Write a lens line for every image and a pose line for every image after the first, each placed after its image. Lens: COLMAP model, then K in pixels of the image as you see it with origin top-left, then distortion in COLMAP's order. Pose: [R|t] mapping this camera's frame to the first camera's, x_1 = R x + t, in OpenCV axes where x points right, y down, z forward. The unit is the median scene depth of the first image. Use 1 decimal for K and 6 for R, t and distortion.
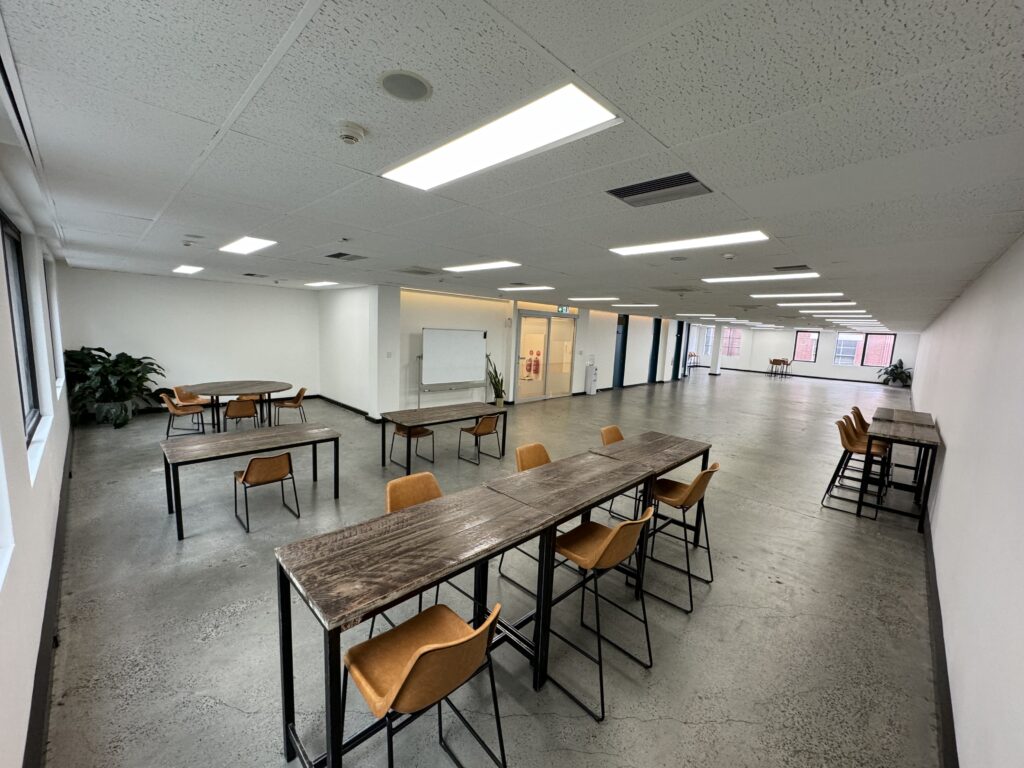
lens RADIAL K [[411.1, 0, 512.0], [0, 411.1, 384.0], [0, 0, 1]] dist [-0.000171, -0.000008]
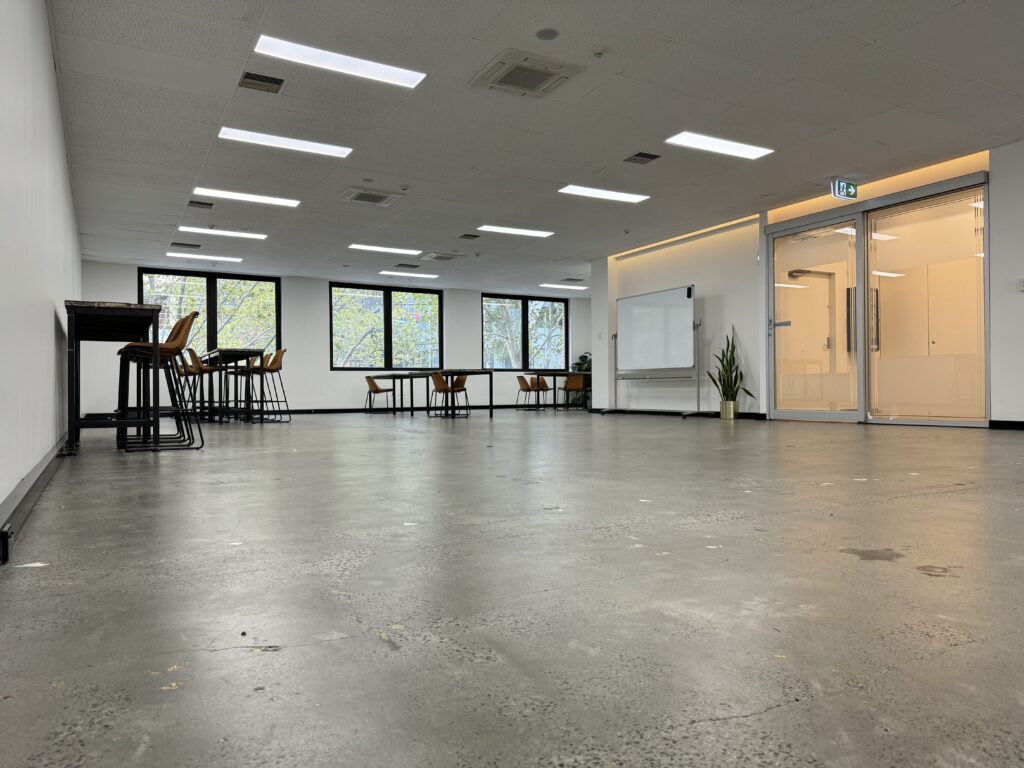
lens RADIAL K [[700.8, 0, 512.0], [0, 700.8, 384.0], [0, 0, 1]] dist [0.002645, 0.000674]
pose [[-0.280619, -0.053853, -0.958307, 1.028716], [-0.126576, 0.991781, -0.018669, 0.071188], [0.951437, 0.116060, -0.285129, 1.097078]]
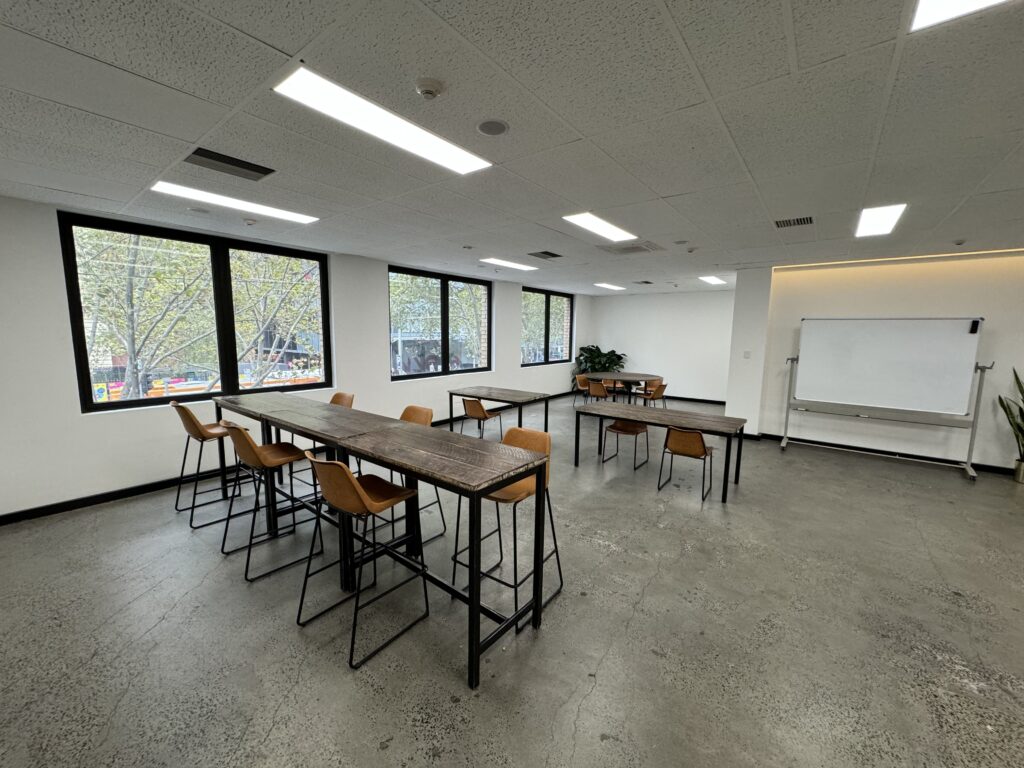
lens RADIAL K [[413.7, 0, 512.0], [0, 413.7, 384.0], [0, 0, 1]] dist [-0.000468, -0.000053]
pose [[0.117691, 0.087532, -0.989185, 0.385555], [-0.131154, 0.988752, 0.071889, -0.011571], [0.984351, 0.121274, 0.127848, 0.398028]]
